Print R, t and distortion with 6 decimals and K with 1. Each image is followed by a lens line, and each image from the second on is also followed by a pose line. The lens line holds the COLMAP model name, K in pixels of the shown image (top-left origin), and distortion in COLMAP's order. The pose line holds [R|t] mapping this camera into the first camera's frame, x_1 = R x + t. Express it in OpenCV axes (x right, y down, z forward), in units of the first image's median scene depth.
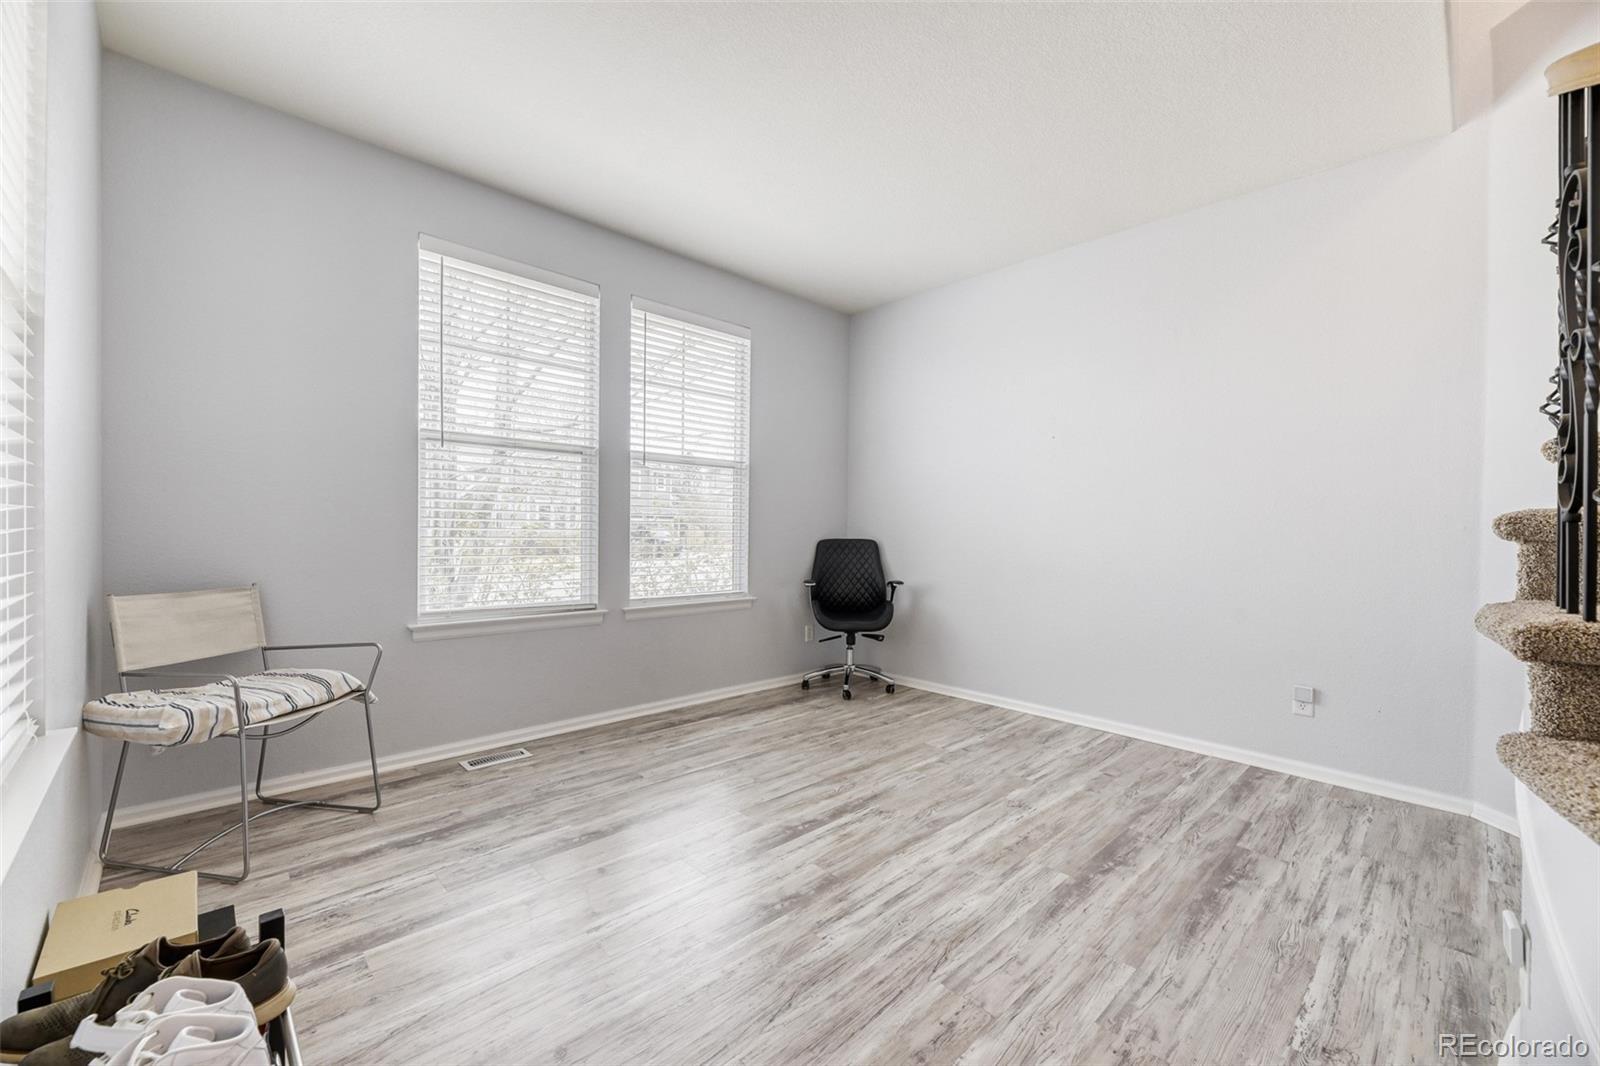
lens RADIAL K [[646.1, 0, 800.0], [0, 646.1, 533.0], [0, 0, 1]] dist [-0.001242, -0.000169]
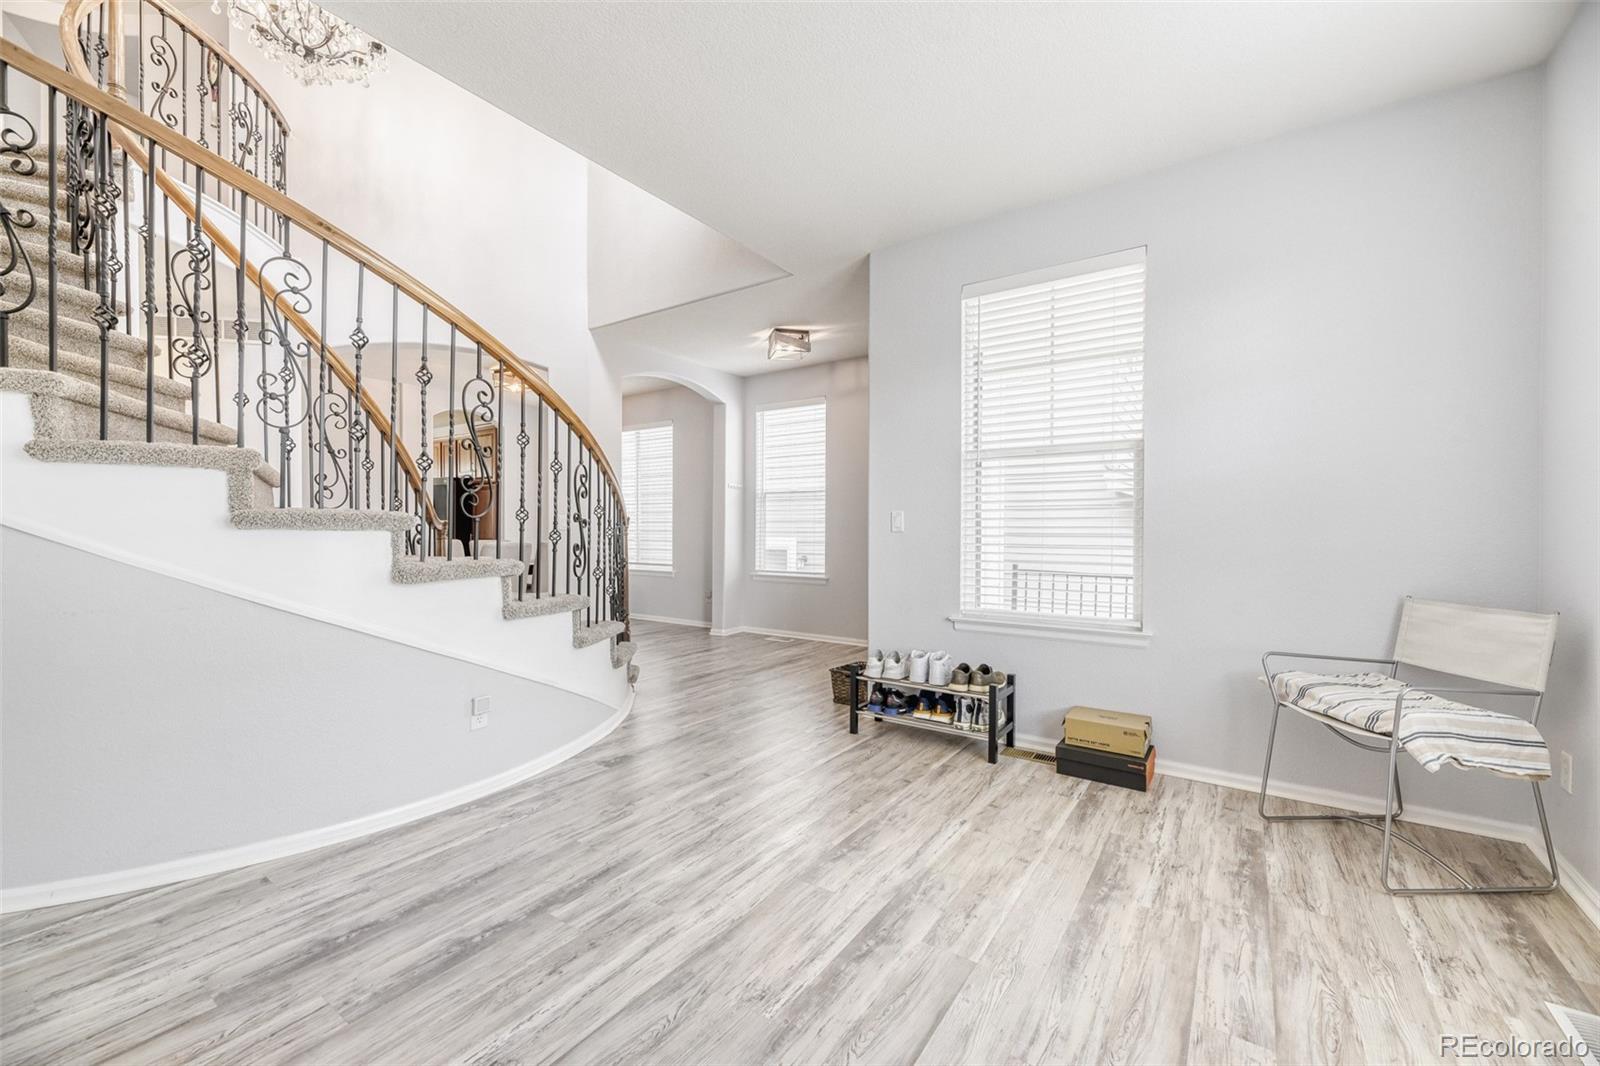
lens RADIAL K [[646.1, 0, 800.0], [0, 646.1, 533.0], [0, 0, 1]] dist [-0.001242, -0.000169]
pose [[-0.979664, -0.016320, -0.199980, 0.249908], [-0.018198, 0.999806, 0.007556, -0.008189], [0.199818, 0.011042, -0.979771, 1.825427]]
